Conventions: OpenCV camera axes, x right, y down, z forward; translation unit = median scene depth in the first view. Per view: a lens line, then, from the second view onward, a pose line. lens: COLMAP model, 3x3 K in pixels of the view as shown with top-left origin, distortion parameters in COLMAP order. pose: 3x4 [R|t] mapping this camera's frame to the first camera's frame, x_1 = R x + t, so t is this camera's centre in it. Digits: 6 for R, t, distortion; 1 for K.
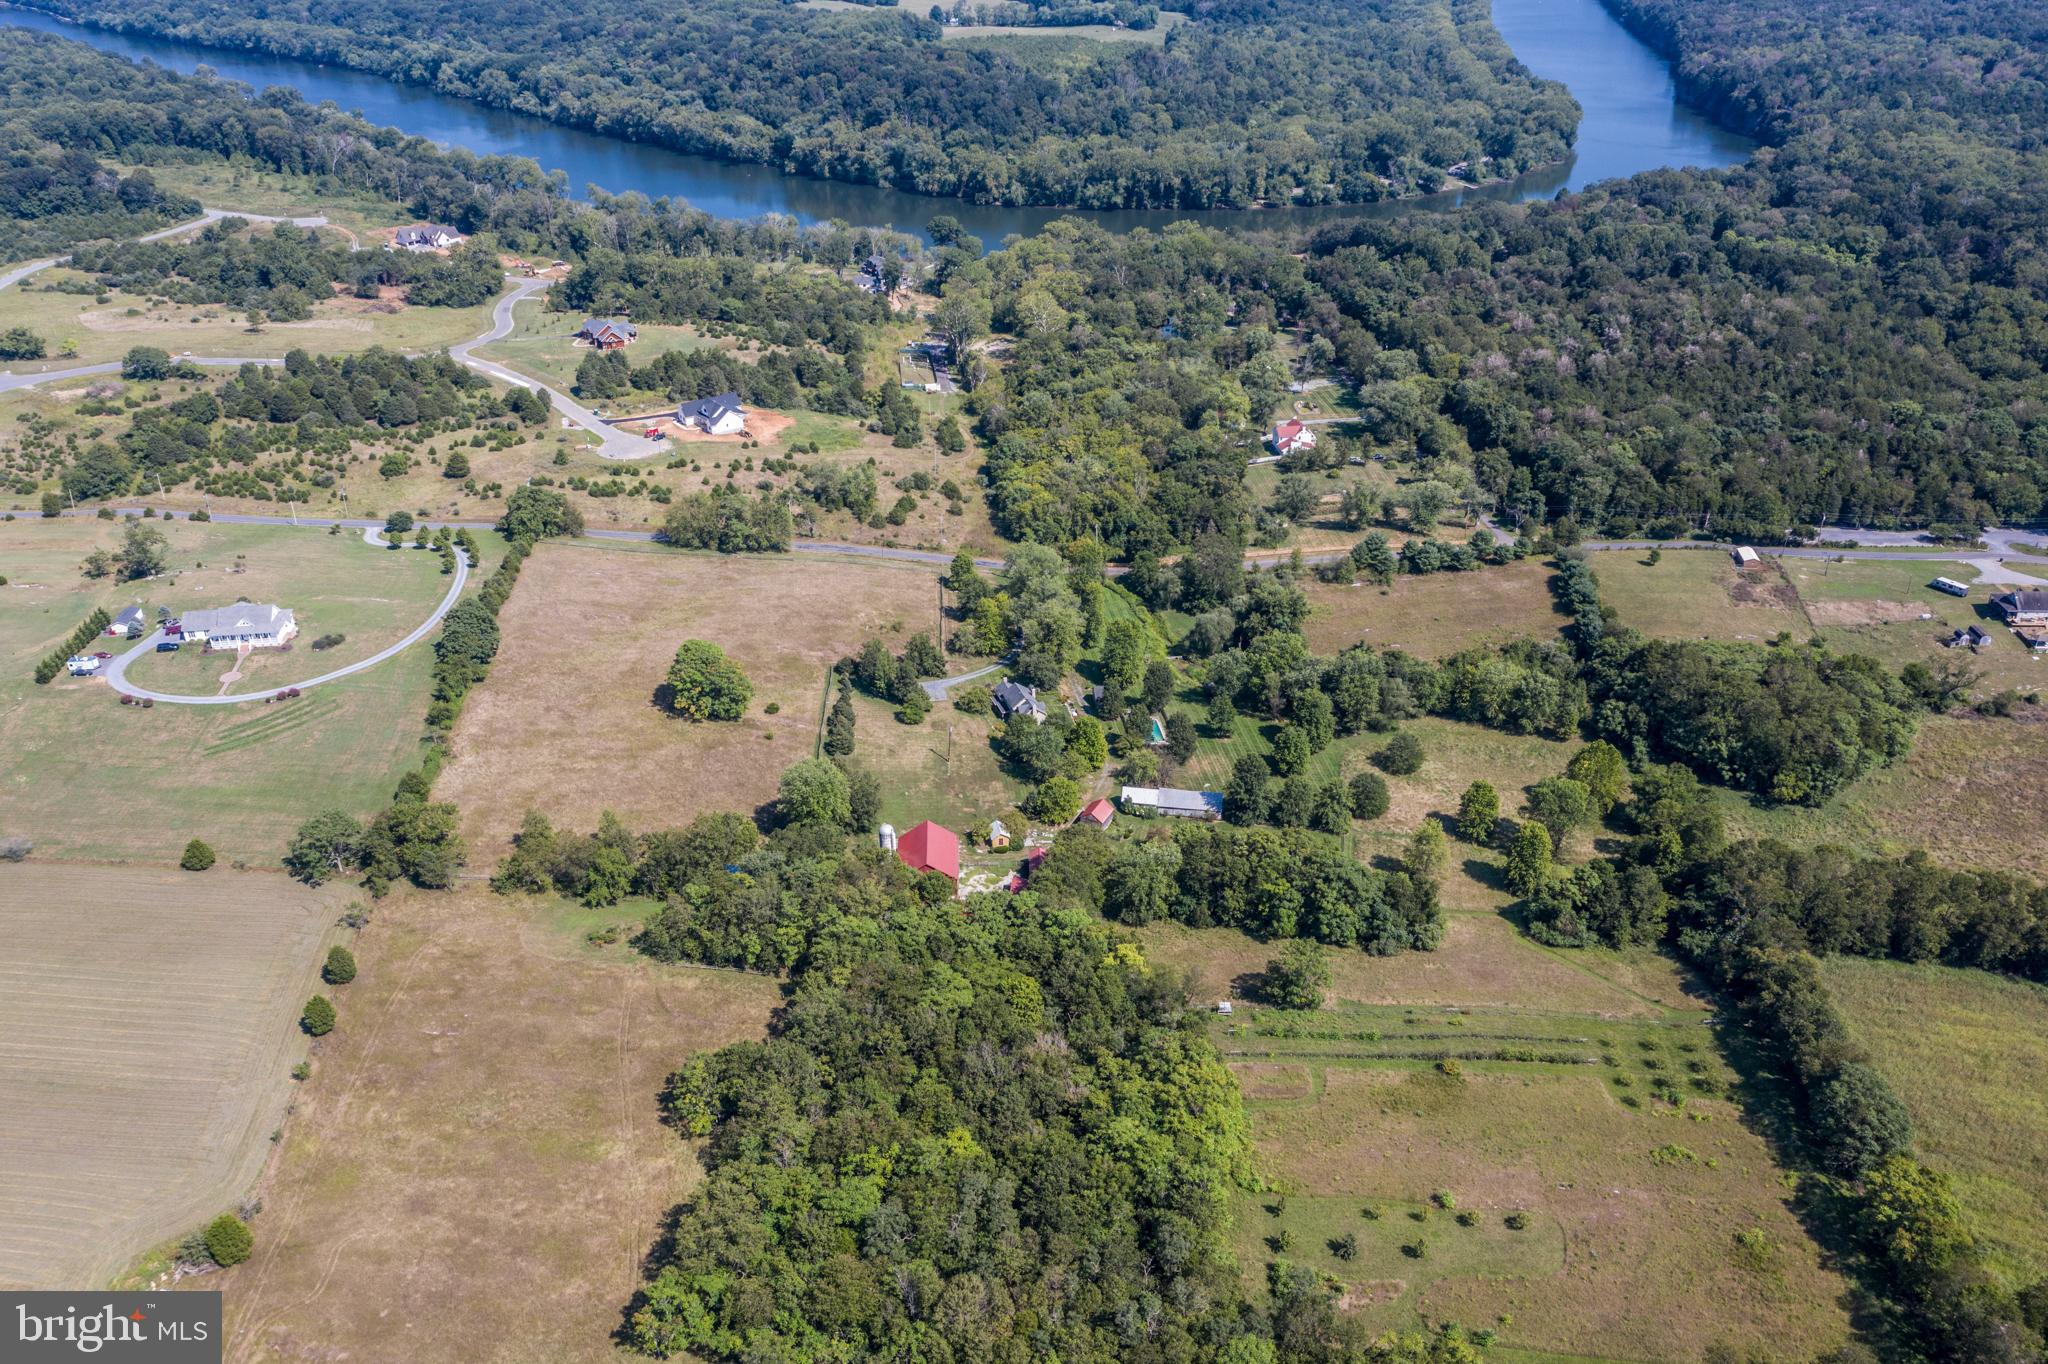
lens RADIAL K [[1629.2, 0, 1025.7], [0, 1629.2, 676.6], [0, 0, 1]] dist [-0.005782, 0.000710]
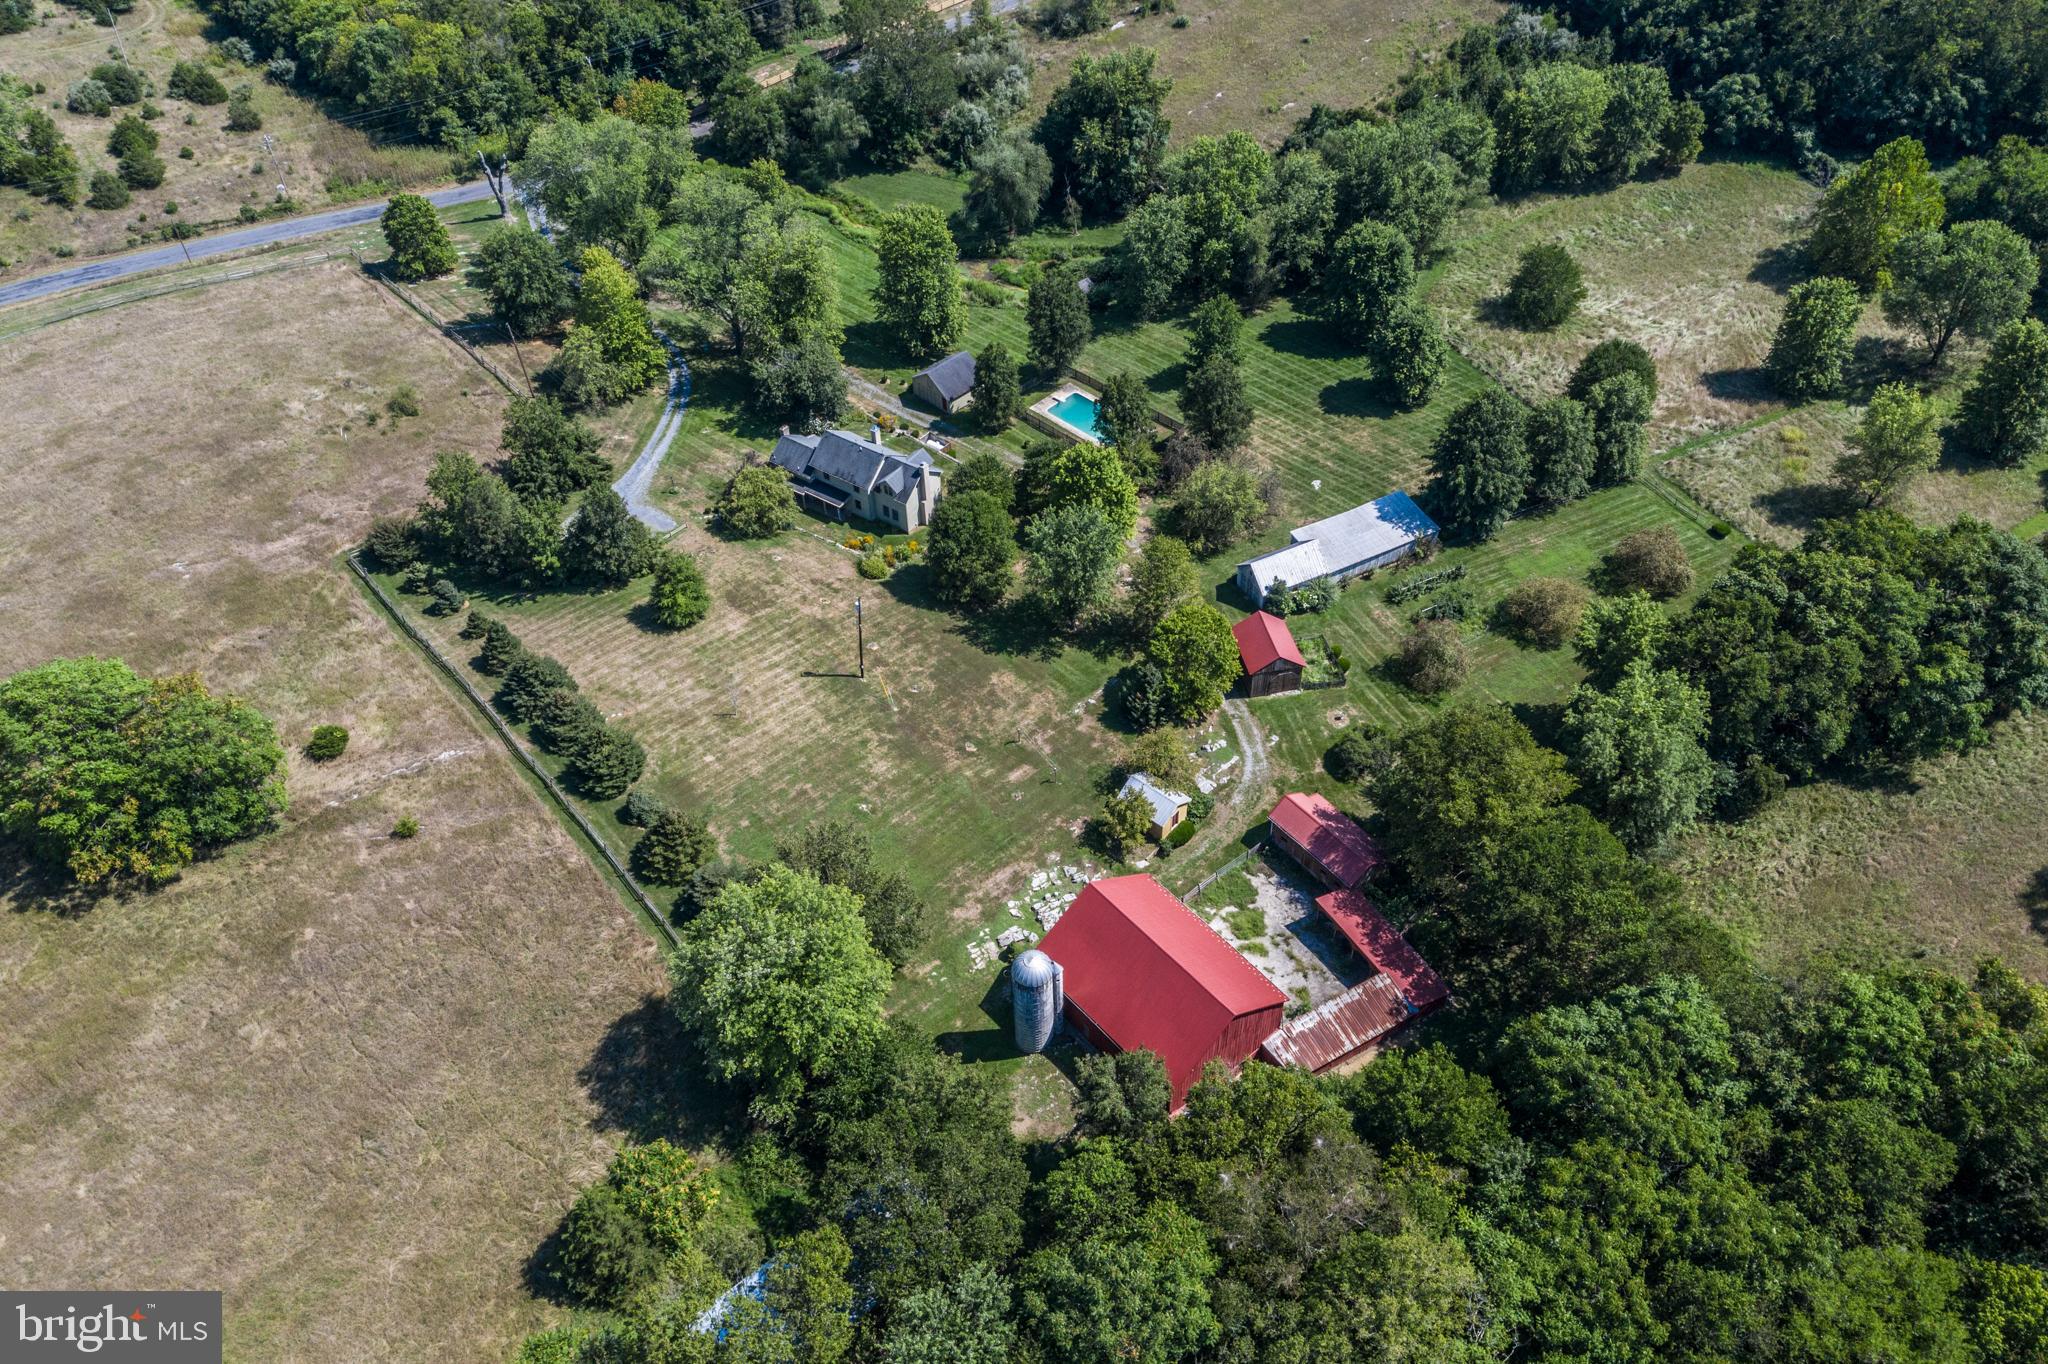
lens RADIAL K [[1632.9, 0, 1025.0], [0, 1632.9, 667.4], [0, 0, 1]] dist [-0.003700, 0.007226]
pose [[0.792618, -0.436603, 0.425598, -0.162179], [0.301347, 0.887328, 0.349054, -0.069541], [-0.530044, -0.148414, 0.834881, 0.546107]]
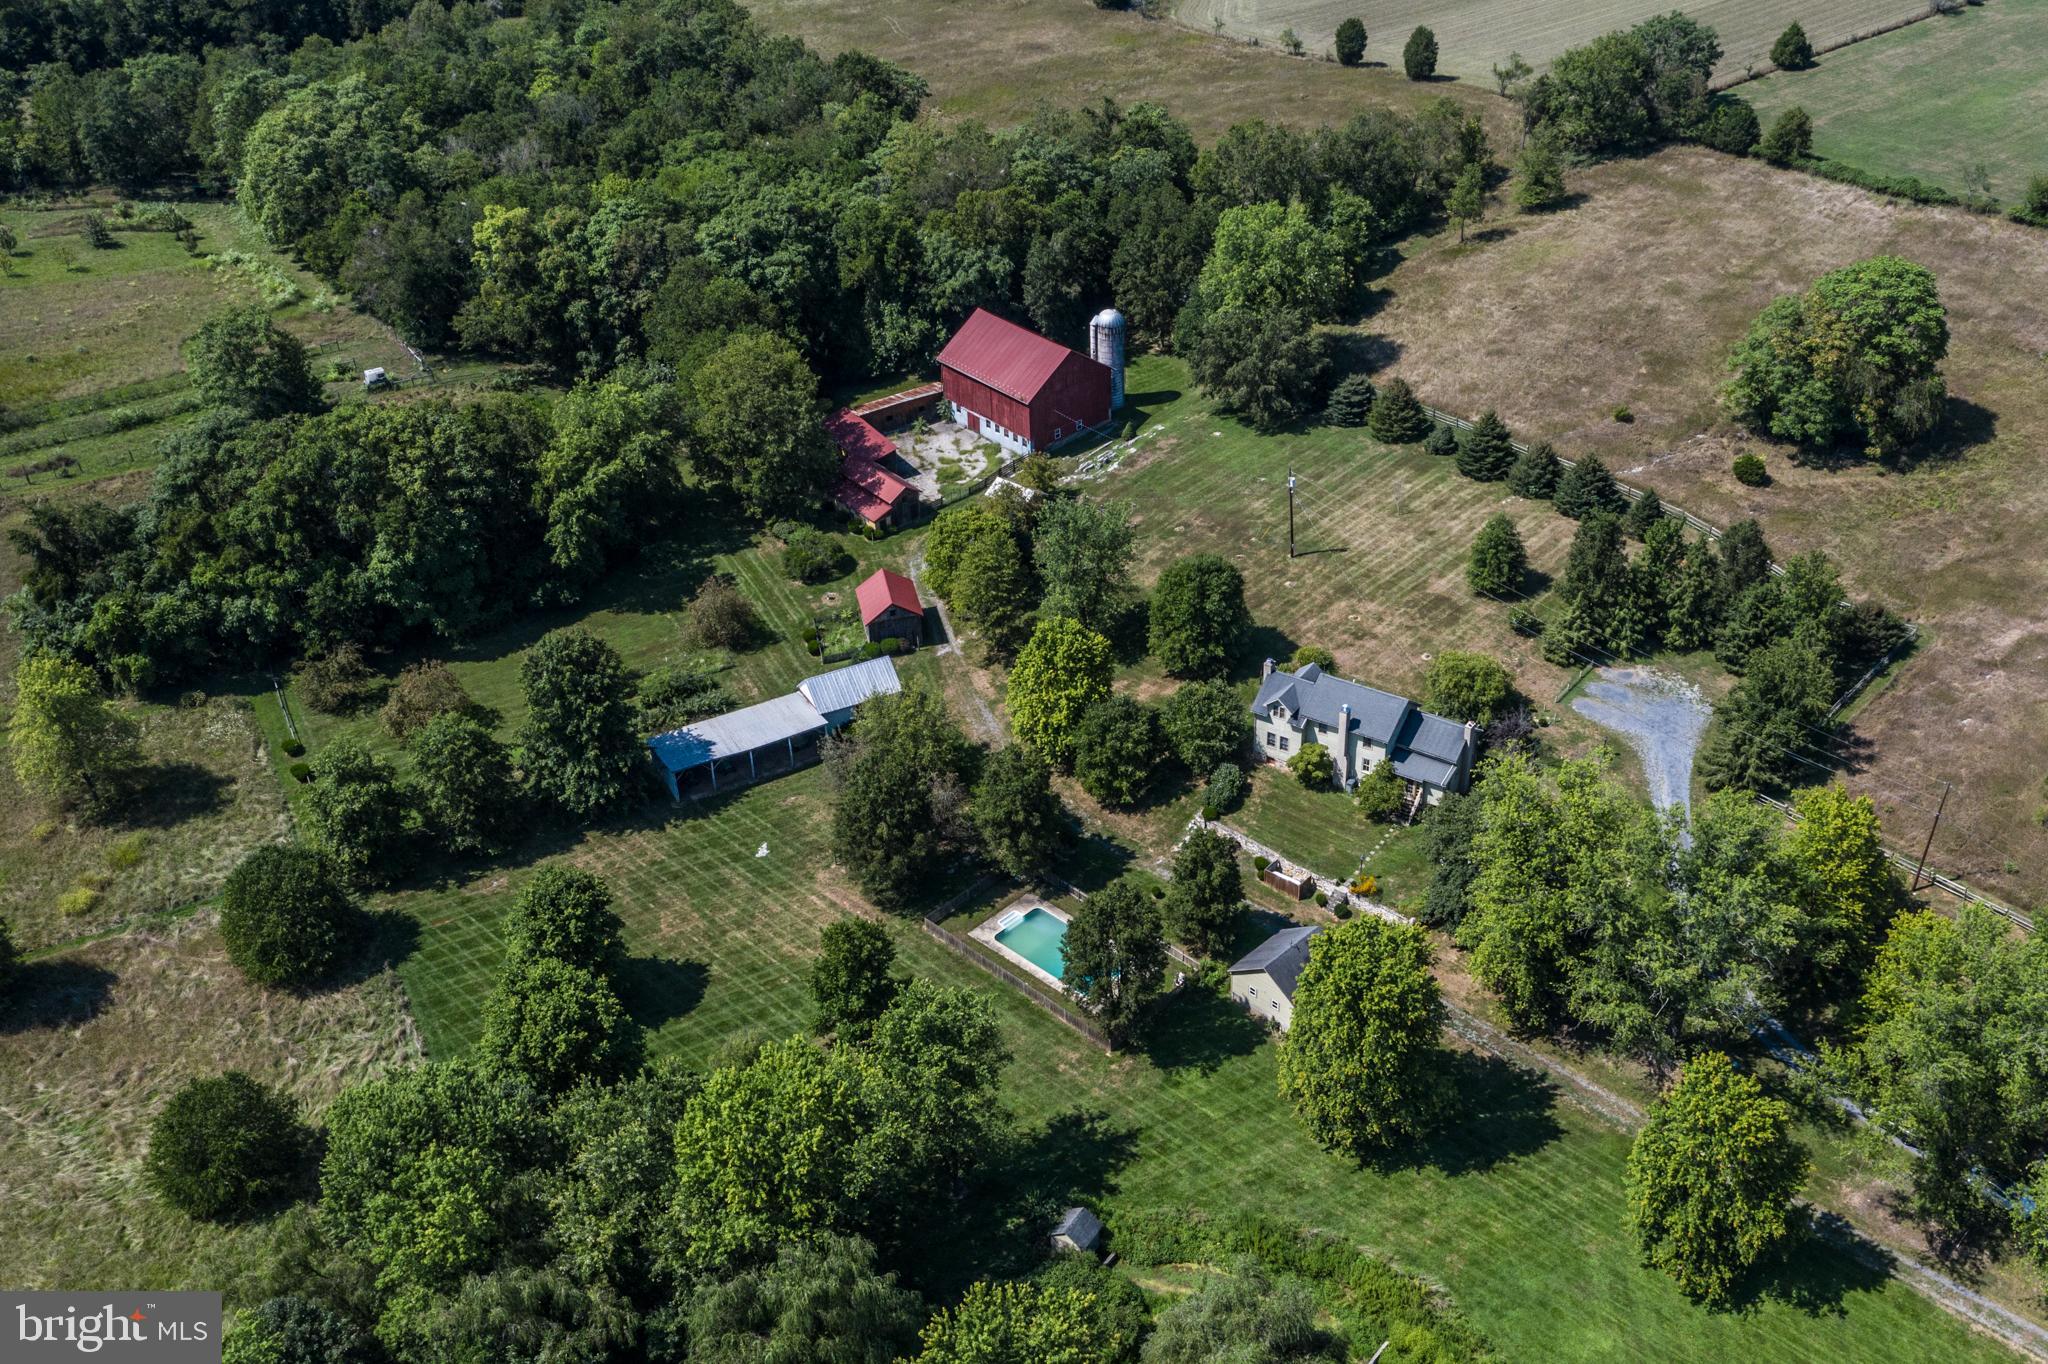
lens RADIAL K [[2011.3, 0, 1099.8], [0, 2011.3, 687.1], [0, 0, 1]] dist [-0.001454, -0.001877]
pose [[-0.772056, 0.371525, -0.515653, 0.231558], [-0.276063, 0.534769, 0.798631, -0.282714], [0.572467, 0.758941, -0.310308, 0.994659]]
